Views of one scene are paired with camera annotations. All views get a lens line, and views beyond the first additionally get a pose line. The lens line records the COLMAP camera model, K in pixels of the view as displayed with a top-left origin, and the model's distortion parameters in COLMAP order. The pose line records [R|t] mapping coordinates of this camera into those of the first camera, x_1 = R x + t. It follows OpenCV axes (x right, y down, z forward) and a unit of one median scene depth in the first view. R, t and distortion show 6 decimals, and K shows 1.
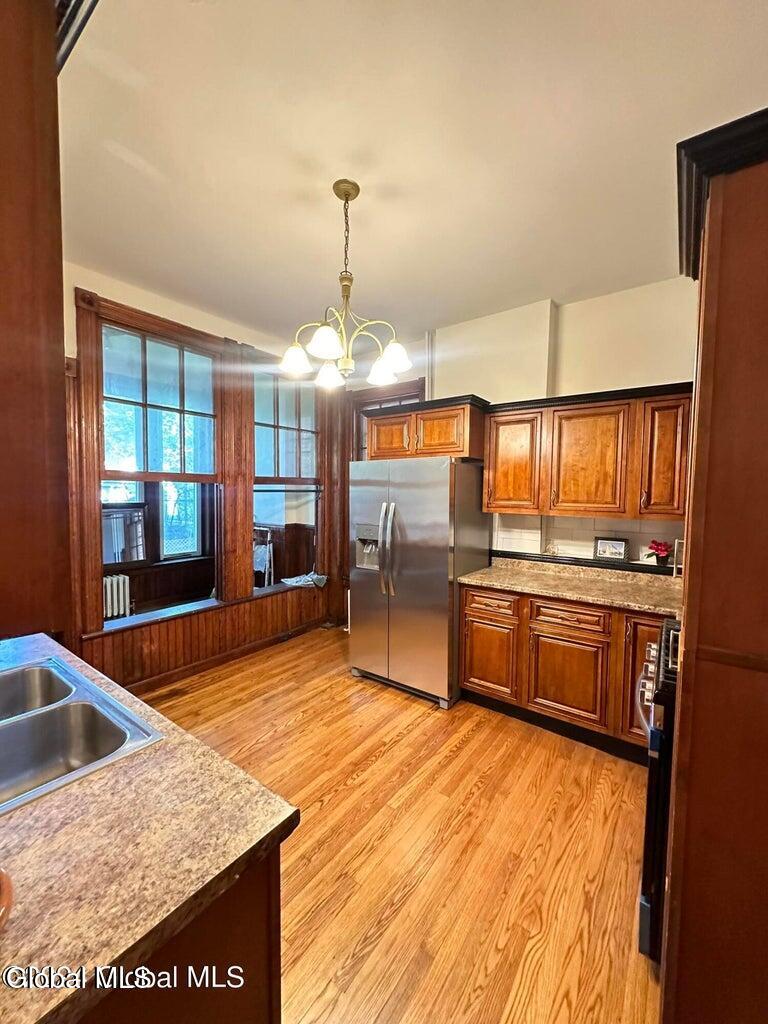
lens RADIAL K [[408.7, 0, 384.6], [0, 408.7, 513.7], [0, 0, 1]] dist [-0.003317, 0.000784]
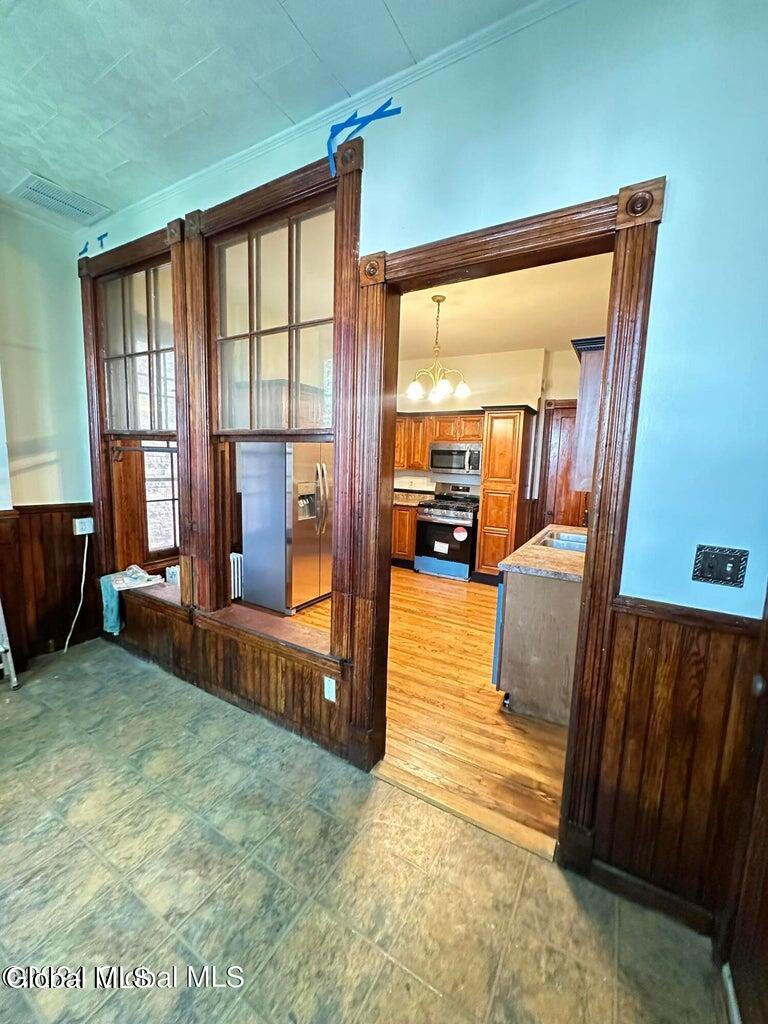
lens RADIAL K [[408.7, 0, 383.2], [0, 408.7, 512.6], [0, 0, 1]] dist [-0.003317, 0.000784]
pose [[-0.101506, -0.144228, 0.984325, -1.464092], [0.021936, 0.988870, 0.147156, -0.067167], [-0.994593, 0.036529, -0.097212, 1.038242]]
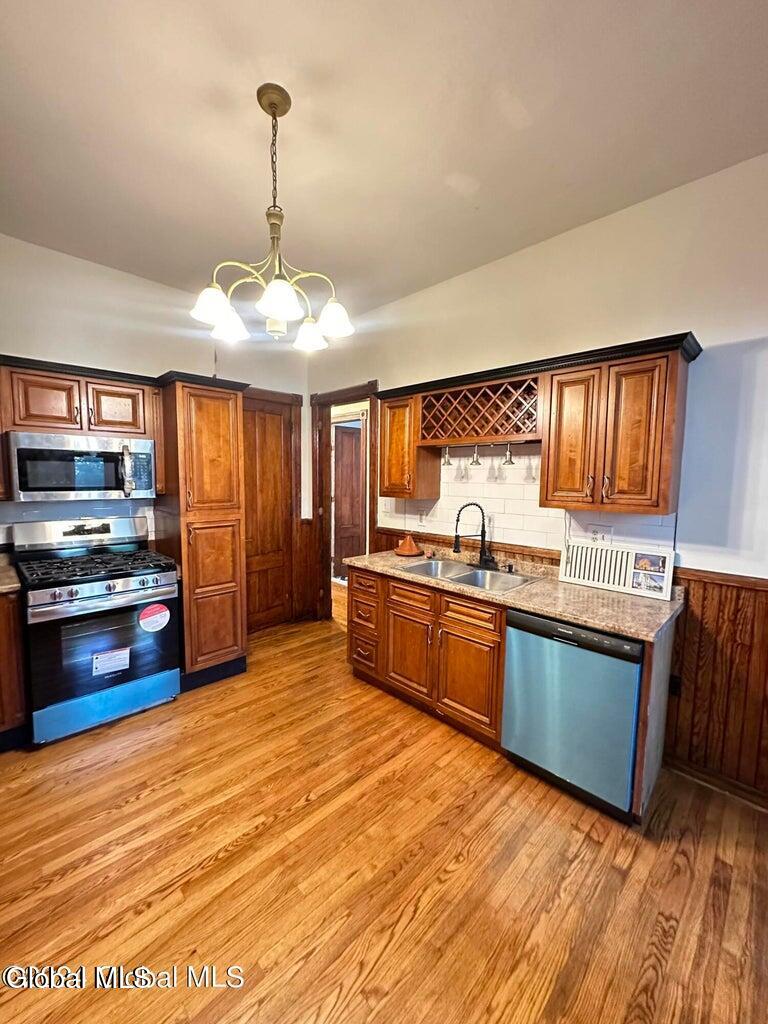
lens RADIAL K [[408.7, 0, 384.8], [0, 408.7, 513.5], [0, 0, 1]] dist [-0.003317, 0.000784]
pose [[-0.988607, -0.040011, 0.145106, -0.324621], [-0.017660, 0.988197, 0.152166, -0.079399], [-0.149482, 0.147870, -0.977645, 1.317102]]
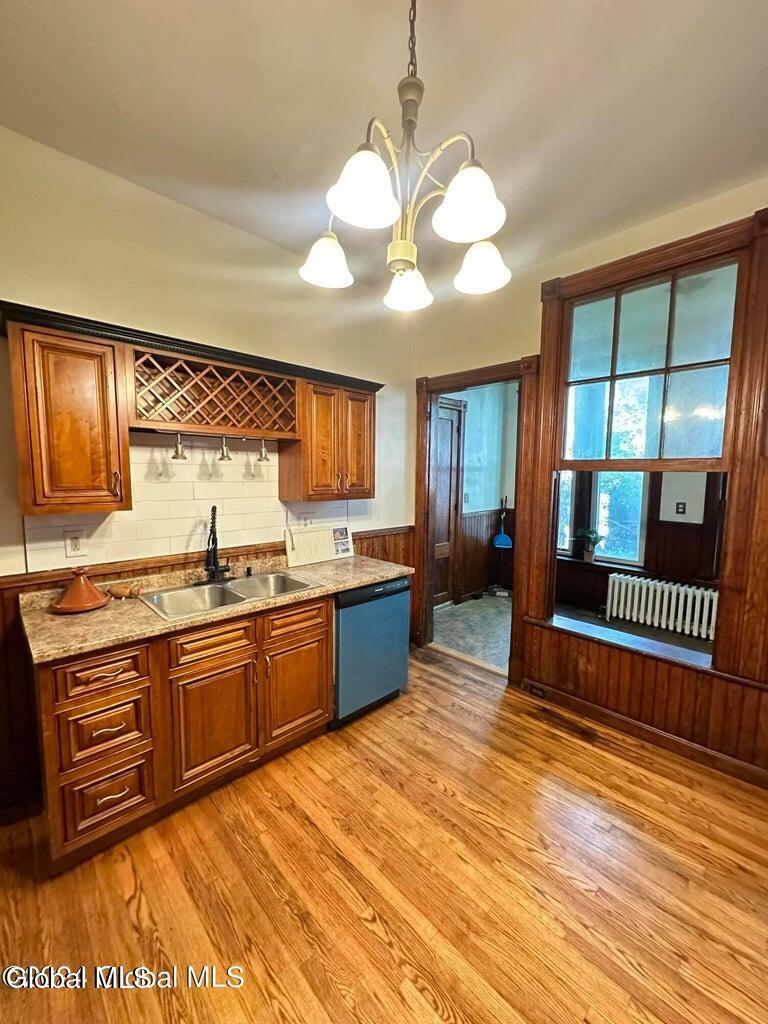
lens RADIAL K [[408.7, 0, 385.6], [0, 408.7, 511.6], [0, 0, 1]] dist [-0.003317, 0.000784]
pose [[-0.161195, 0.078934, -0.983761, 0.350045], [-0.072434, 0.993162, 0.091557, -0.046477], [0.984261, 0.086017, -0.154376, 0.777995]]
